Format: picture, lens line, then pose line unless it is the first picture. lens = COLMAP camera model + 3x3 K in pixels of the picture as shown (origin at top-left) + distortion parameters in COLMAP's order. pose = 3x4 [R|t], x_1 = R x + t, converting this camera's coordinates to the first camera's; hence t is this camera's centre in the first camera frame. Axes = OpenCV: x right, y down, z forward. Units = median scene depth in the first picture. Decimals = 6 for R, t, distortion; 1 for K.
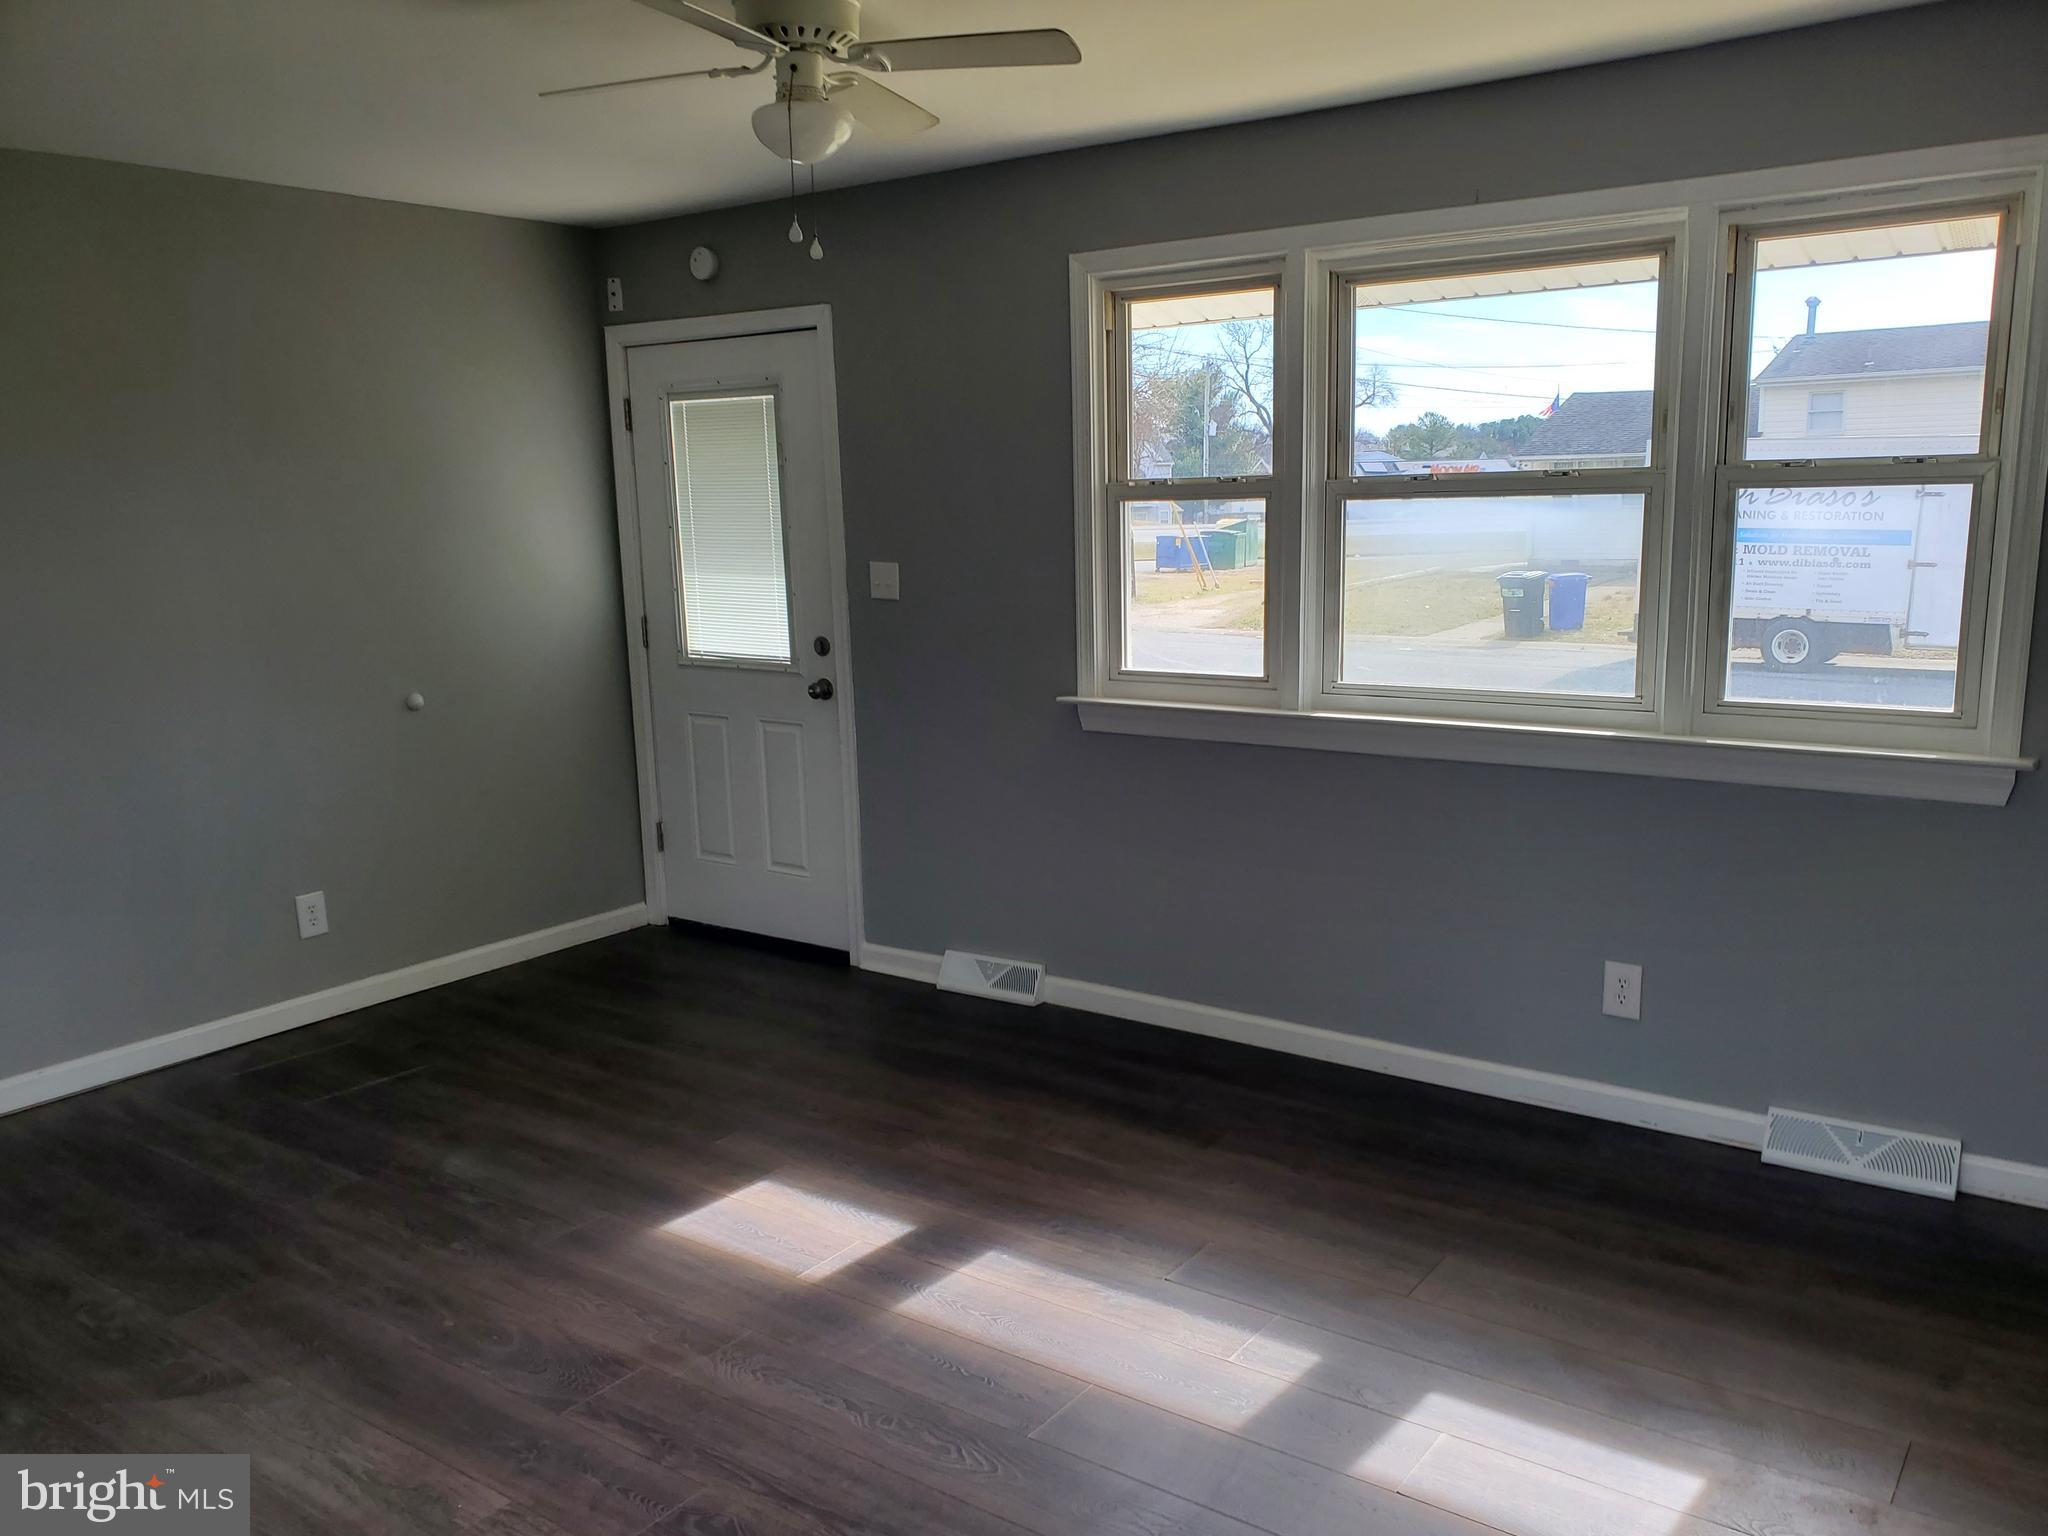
lens RADIAL K [[1583.9, 0, 1025.3], [0, 1583.9, 867.7], [0, 0, 1]] dist [0.005462, -0.032502]
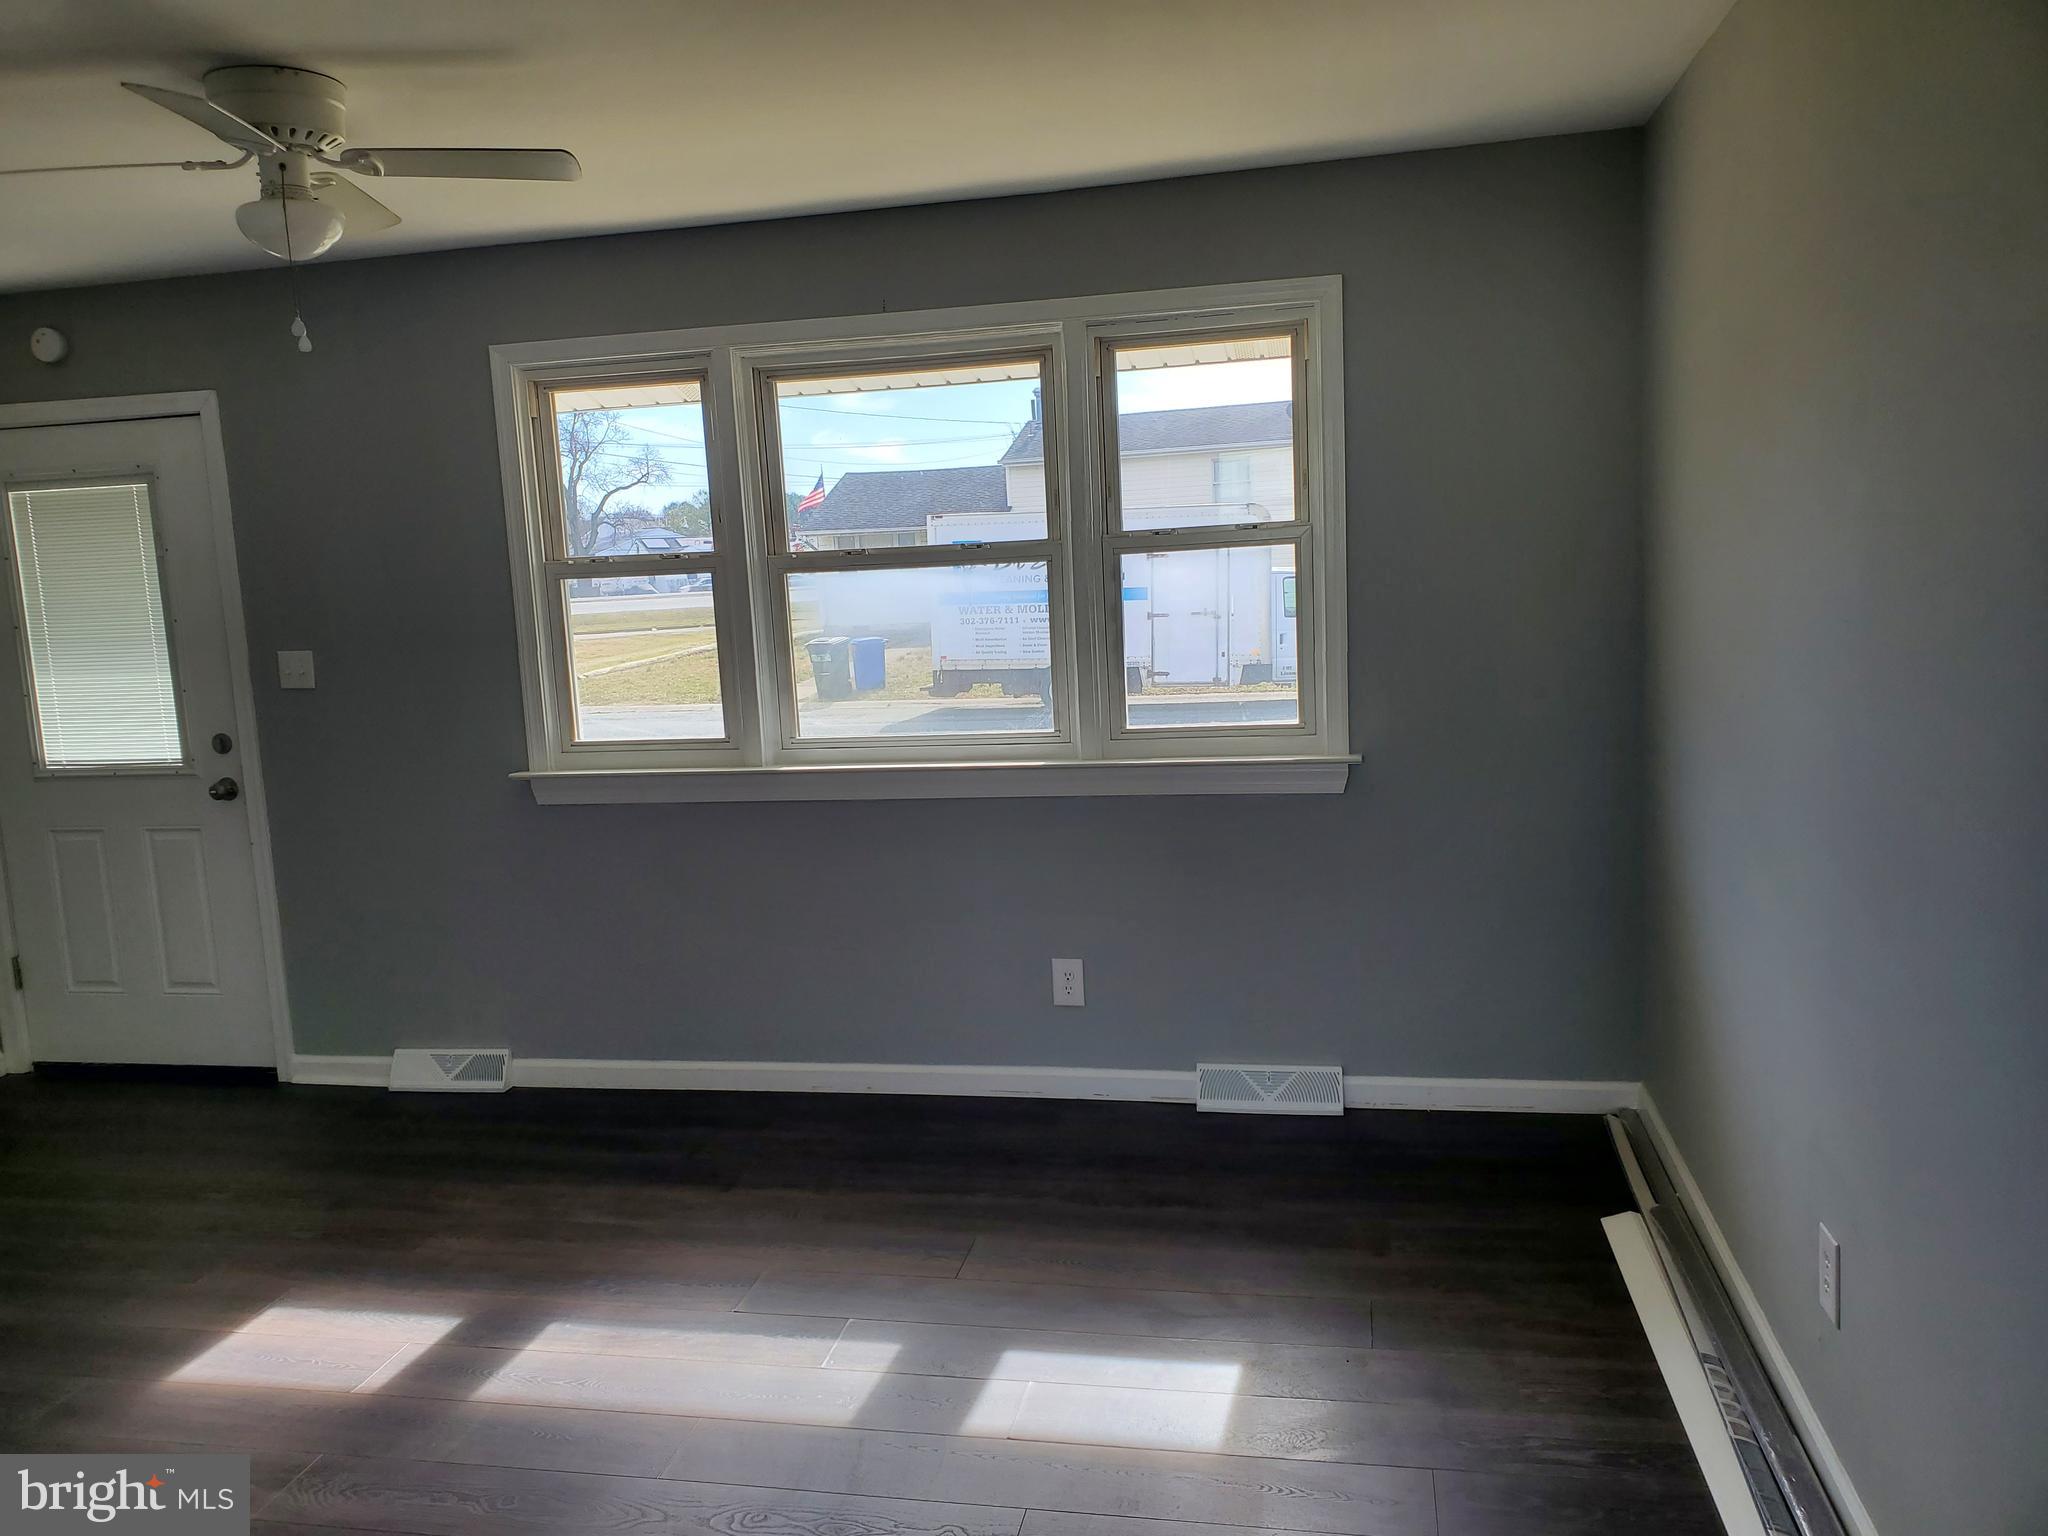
lens RADIAL K [[1557.1, 0, 1026.6], [0, 1557.1, 820.7], [0, 0, 1]] dist [-0.001028, -0.057719]
pose [[0.911528, -0.092540, 0.400692, -0.095320], [0.121243, 0.991518, -0.046823, 0.008789], [-0.392960, 0.091261, 0.915016, -0.033239]]
